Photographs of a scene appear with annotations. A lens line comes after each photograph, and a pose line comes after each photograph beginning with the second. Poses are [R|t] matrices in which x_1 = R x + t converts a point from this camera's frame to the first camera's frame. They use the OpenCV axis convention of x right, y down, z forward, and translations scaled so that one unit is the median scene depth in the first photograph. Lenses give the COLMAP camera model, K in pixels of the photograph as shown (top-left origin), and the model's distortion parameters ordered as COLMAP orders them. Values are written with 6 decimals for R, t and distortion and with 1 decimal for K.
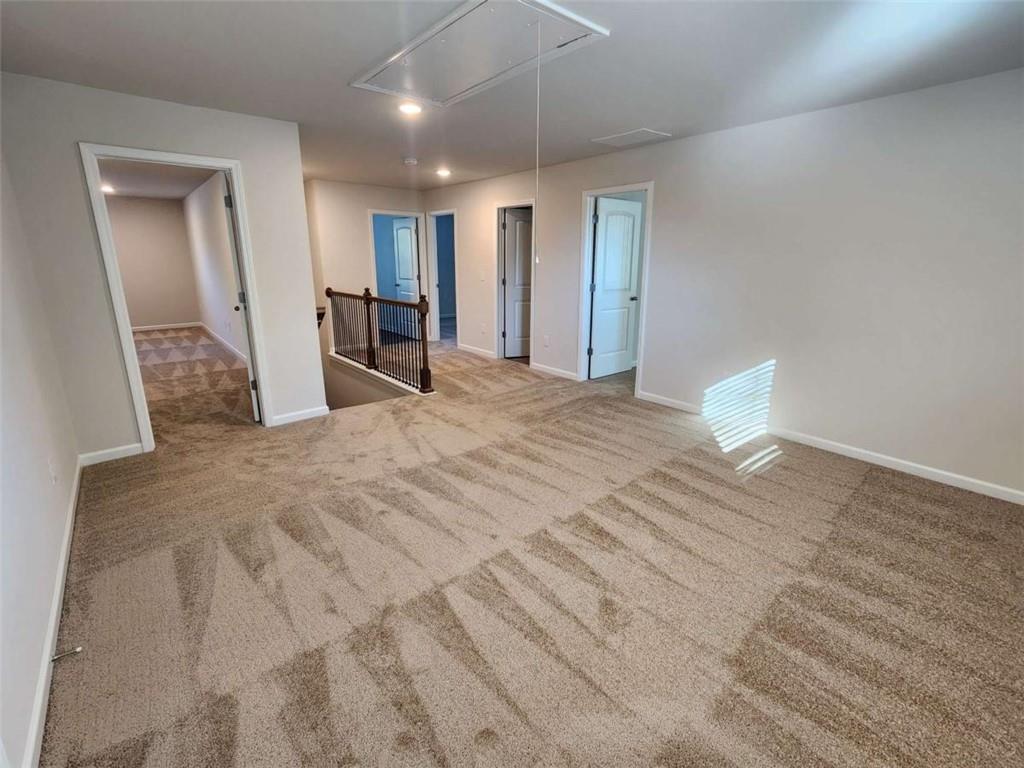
lens RADIAL K [[509.4, 0, 519.4], [0, 509.4, 372.4], [0, 0, 1]] dist [0.001146, 0.000946]
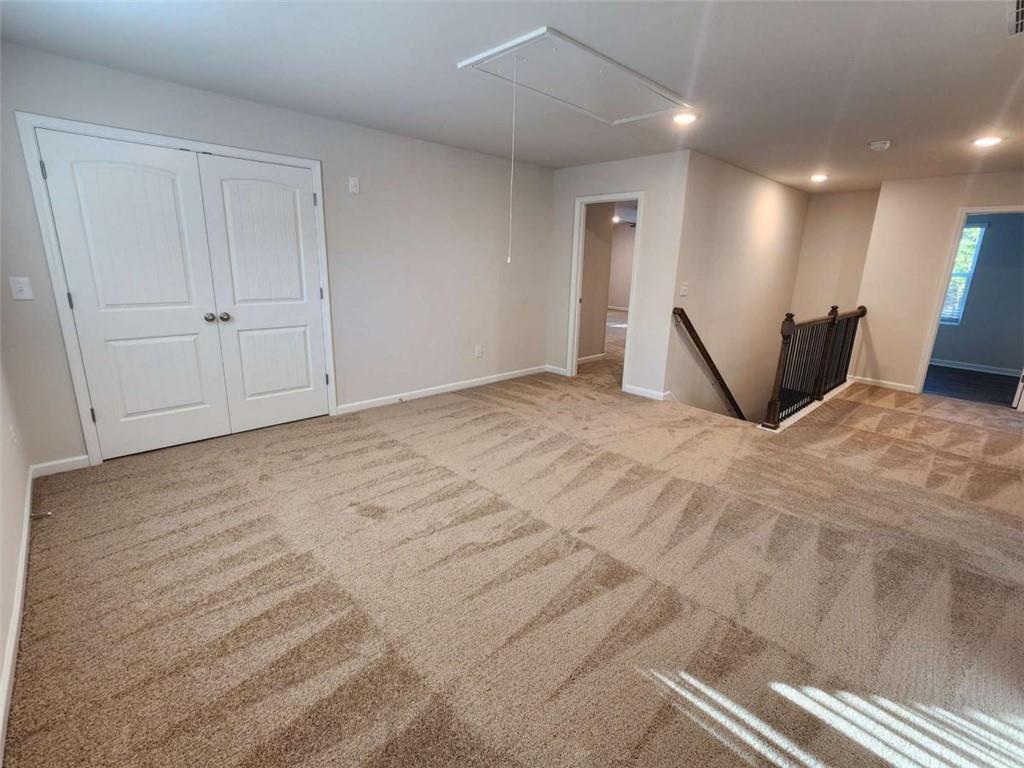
lens RADIAL K [[467.6, 0, 512.0], [0, 467.6, 384.0], [0, 0, 1]] dist [0.000613, 0.000216]
pose [[0.007346, 0.257220, -0.966325, 0.814904], [-0.259550, 0.933722, 0.246569, -0.162933], [0.965702, 0.248998, 0.073620, 0.720192]]
